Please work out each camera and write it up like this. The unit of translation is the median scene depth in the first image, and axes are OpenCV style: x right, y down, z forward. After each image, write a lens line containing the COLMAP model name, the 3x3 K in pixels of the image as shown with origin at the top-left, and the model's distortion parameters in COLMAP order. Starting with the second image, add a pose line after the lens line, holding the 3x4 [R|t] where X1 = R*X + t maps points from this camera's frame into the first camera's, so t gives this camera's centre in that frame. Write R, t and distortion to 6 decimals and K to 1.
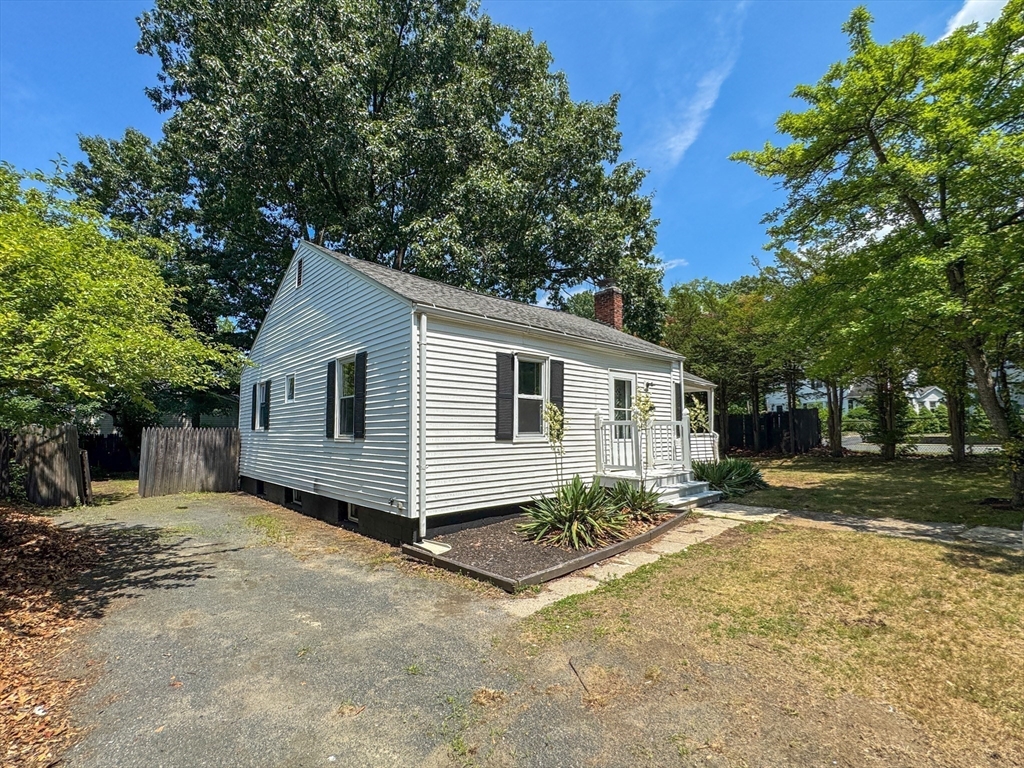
lens RADIAL K [[456.5, 0, 513.1], [0, 456.5, 378.2], [0, 0, 1]] dist [-0.002404, 0.003417]
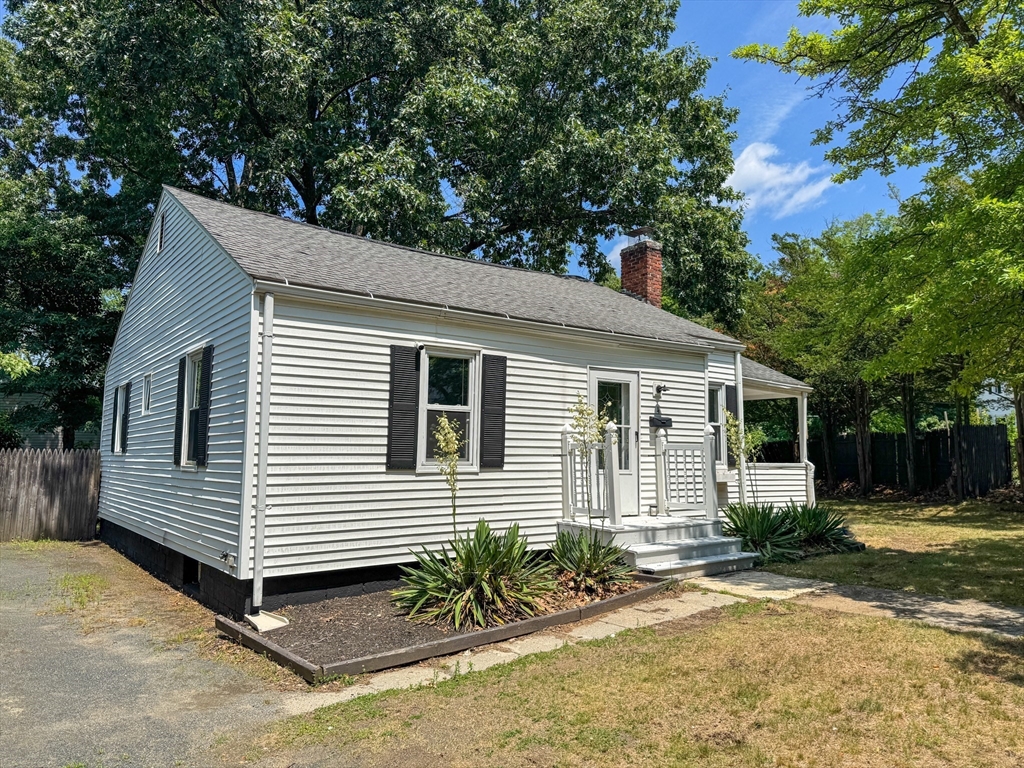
lens RADIAL K [[702.0, 0, 521.5], [0, 702.0, 357.5], [0, 0, 1]] dist [0.053005, -0.050668]
pose [[0.995330, -0.004632, -0.096415, 0.232782], [0.002480, 0.999745, -0.022431, -0.011151], [0.096495, 0.022087, 0.995088, -0.052776]]
